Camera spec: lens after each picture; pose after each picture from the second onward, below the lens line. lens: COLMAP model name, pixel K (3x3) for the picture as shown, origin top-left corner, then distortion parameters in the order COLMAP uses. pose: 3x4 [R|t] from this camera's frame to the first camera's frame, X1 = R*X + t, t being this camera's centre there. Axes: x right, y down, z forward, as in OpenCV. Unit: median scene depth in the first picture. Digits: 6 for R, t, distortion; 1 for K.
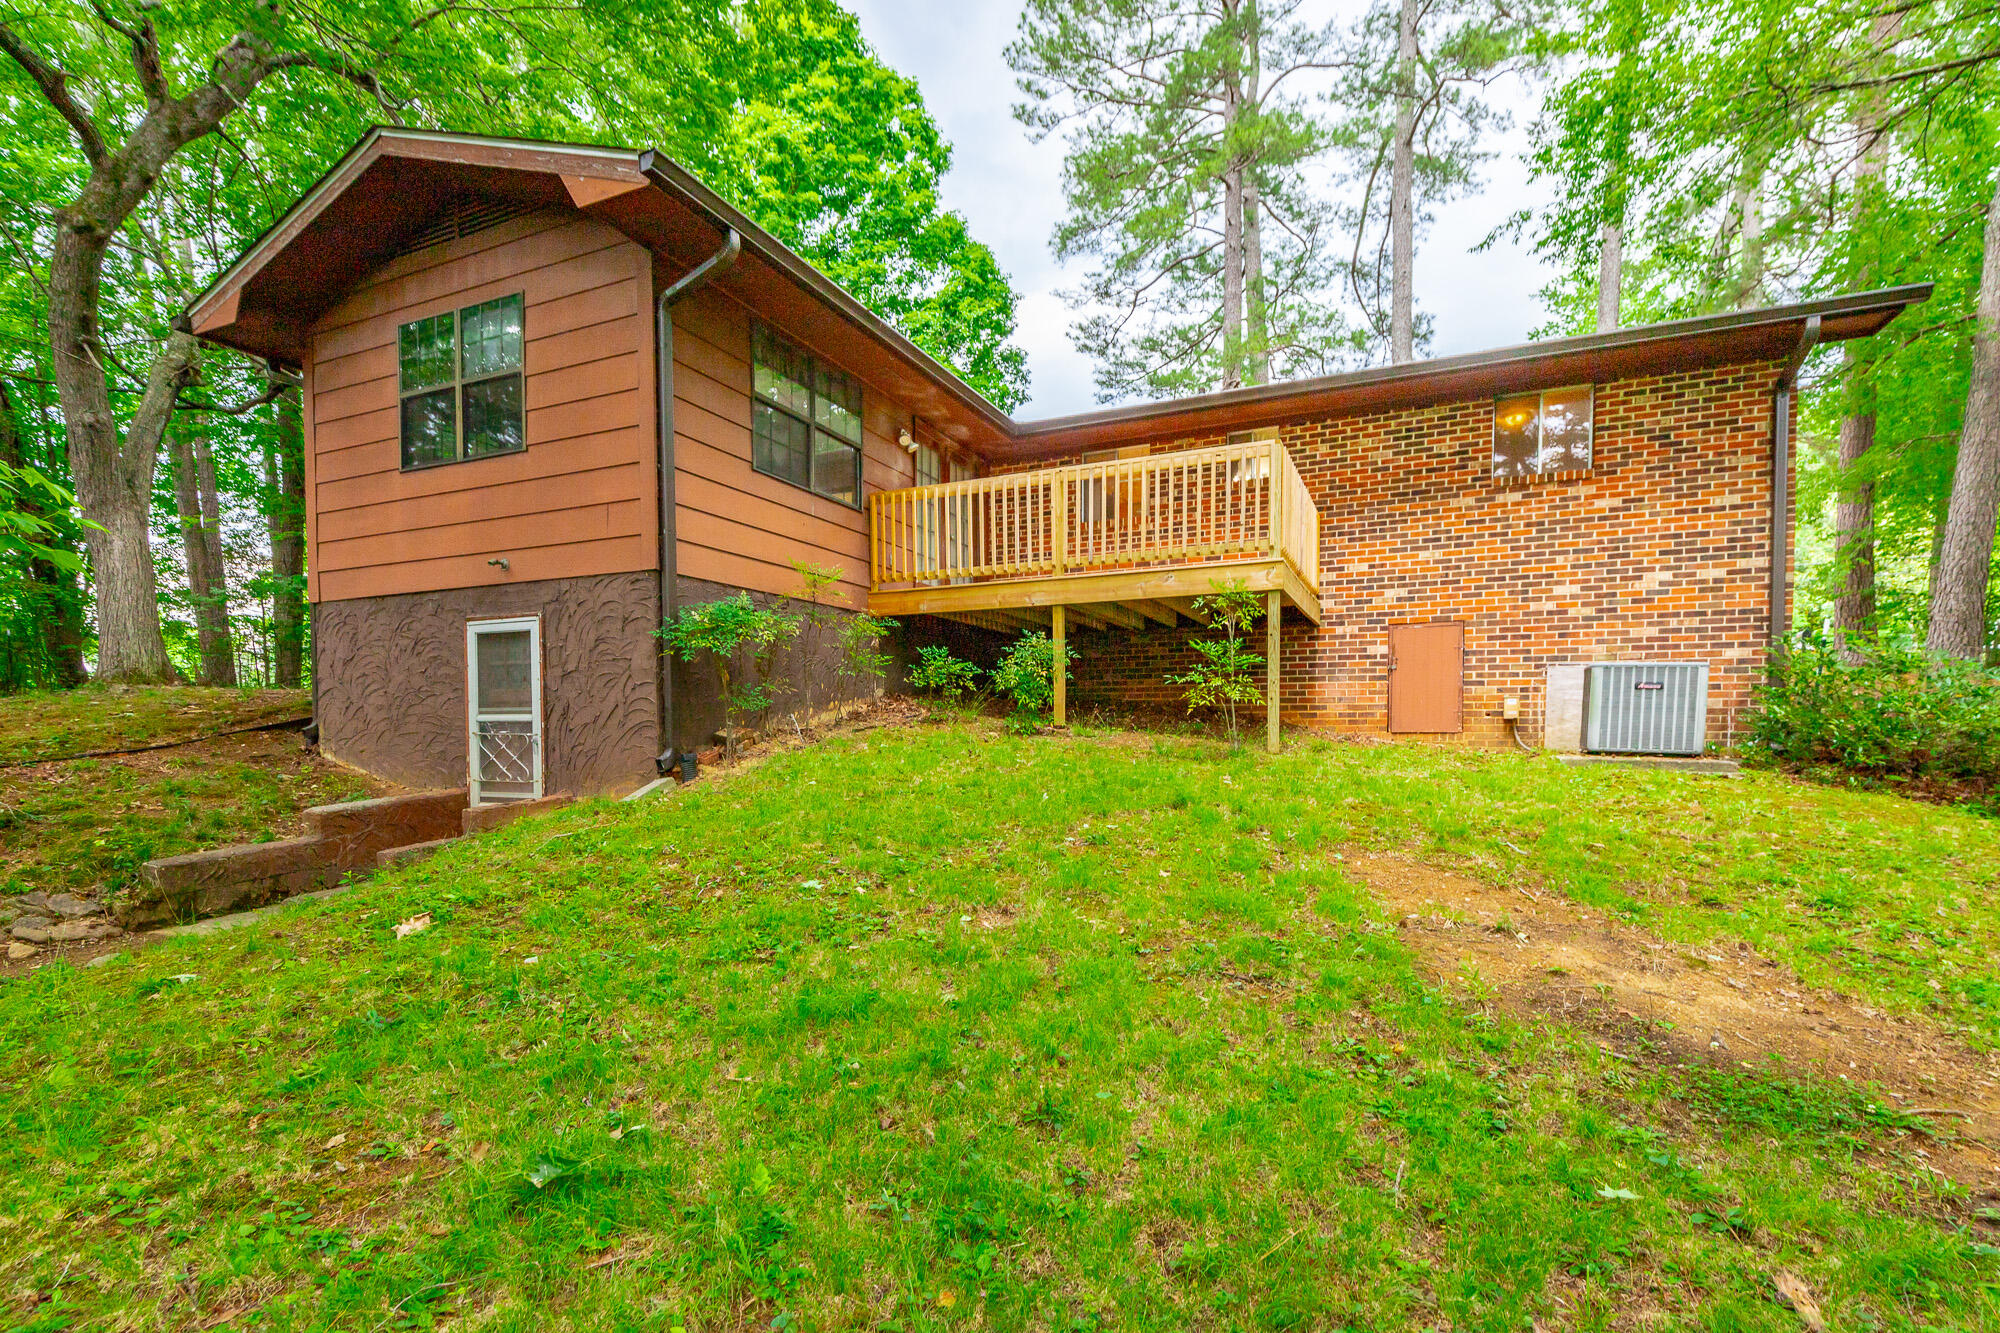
lens RADIAL K [[912.5, 0, 996.1], [0, 912.5, 686.9], [0, 0, 1]] dist [0.011341, -0.002034]
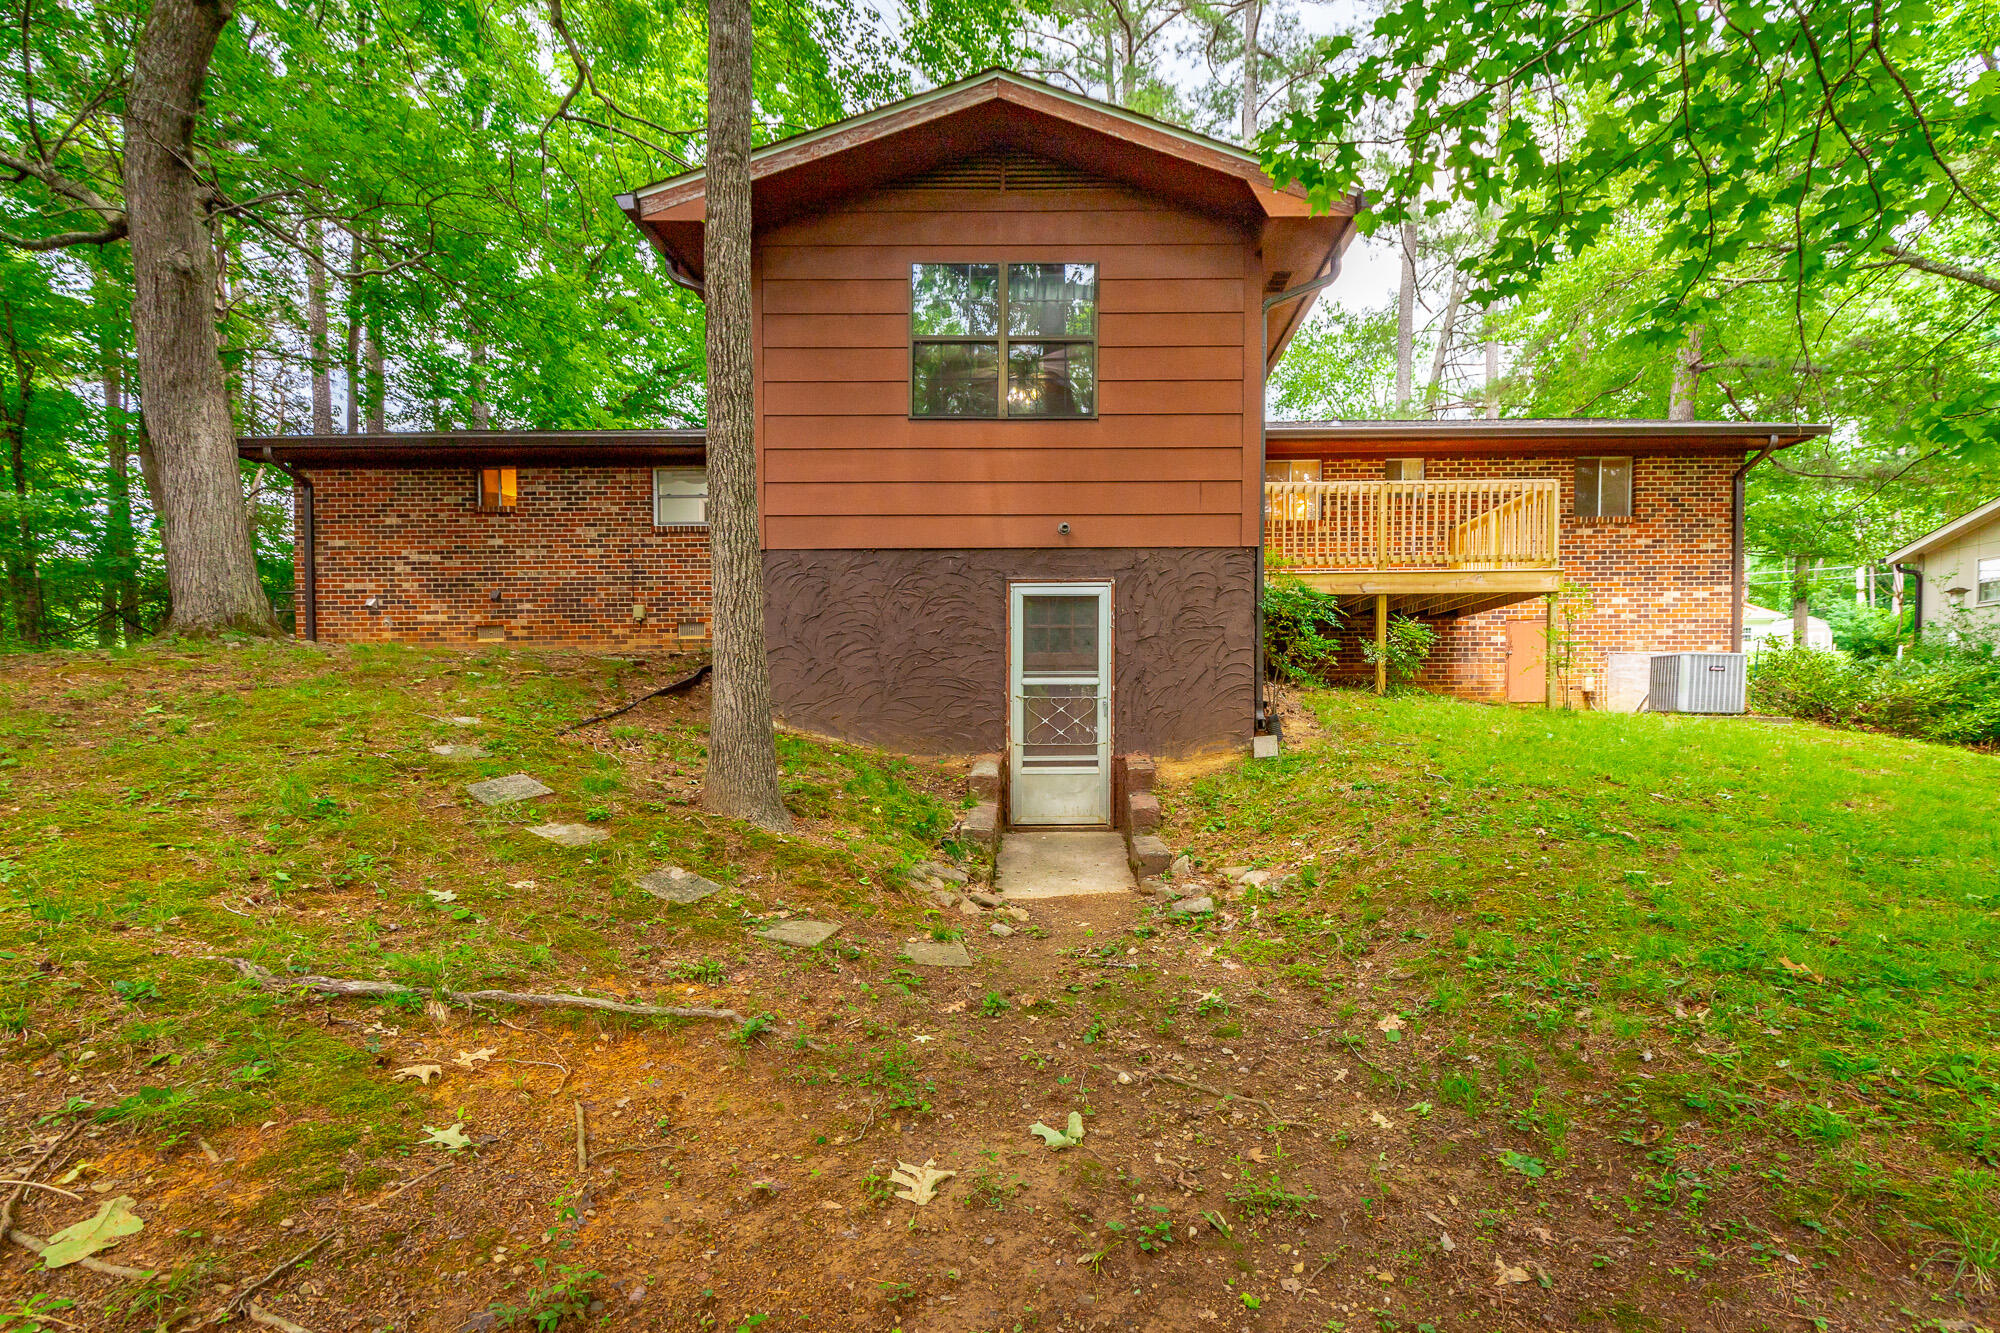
lens RADIAL K [[912.5, 0, 997.6], [0, 912.5, 653.0], [0, 0, 1]] dist [0.011341, -0.002034]
pose [[0.916169, 0.023877, 0.400080, -0.894643], [-0.017513, 0.999655, -0.019556, 0.021048], [-0.400409, 0.010909, 0.916272, 0.098860]]
